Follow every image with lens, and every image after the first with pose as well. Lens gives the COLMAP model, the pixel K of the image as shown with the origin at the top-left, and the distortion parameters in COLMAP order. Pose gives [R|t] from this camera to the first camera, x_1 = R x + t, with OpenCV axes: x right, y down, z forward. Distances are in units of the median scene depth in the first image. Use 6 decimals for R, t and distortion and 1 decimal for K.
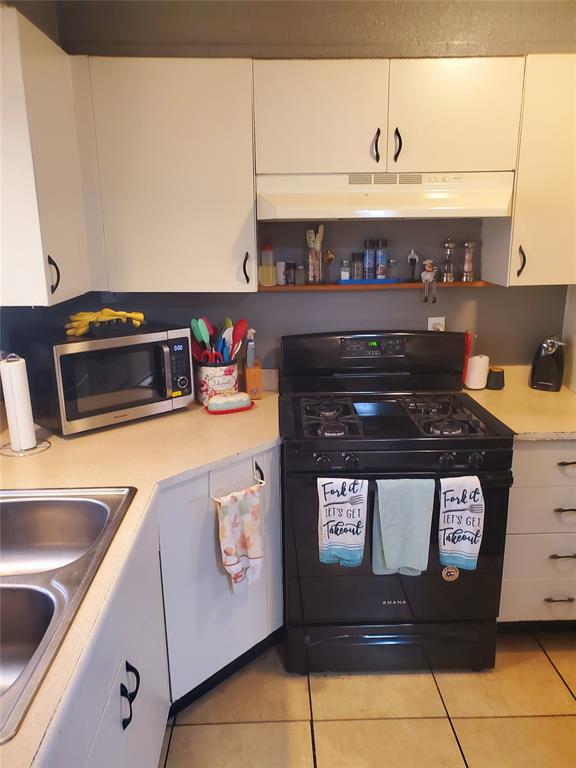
lens RADIAL K [[588.3, 0, 288.0], [0, 588.3, 384.0], [0, 0, 1]] dist [-0.001135, 0.000447]
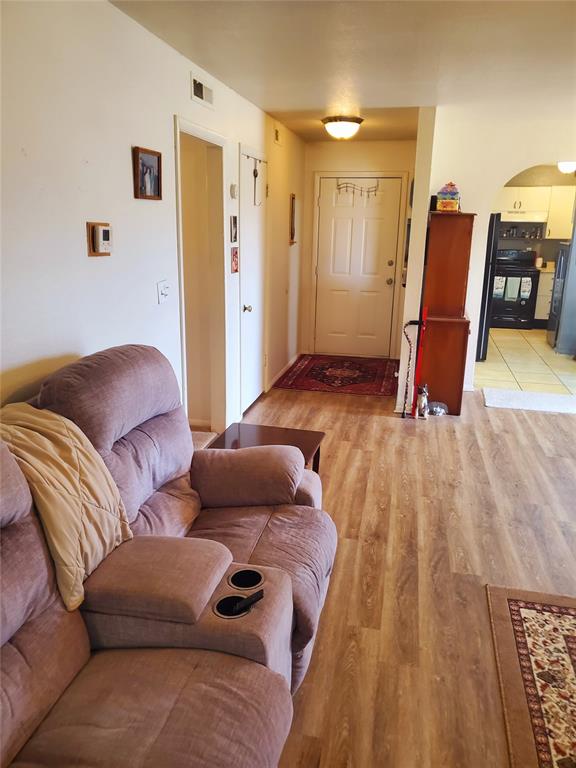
lens RADIAL K [[588.3, 0, 288.0], [0, 588.3, 384.0], [0, 0, 1]] dist [-0.001135, 0.000447]
pose [[0.967643, 0.091129, -0.235293, -0.345434], [-0.086956, 0.995816, 0.028074, 0.977584], [0.236867, -0.006706, 0.971519, -3.783235]]
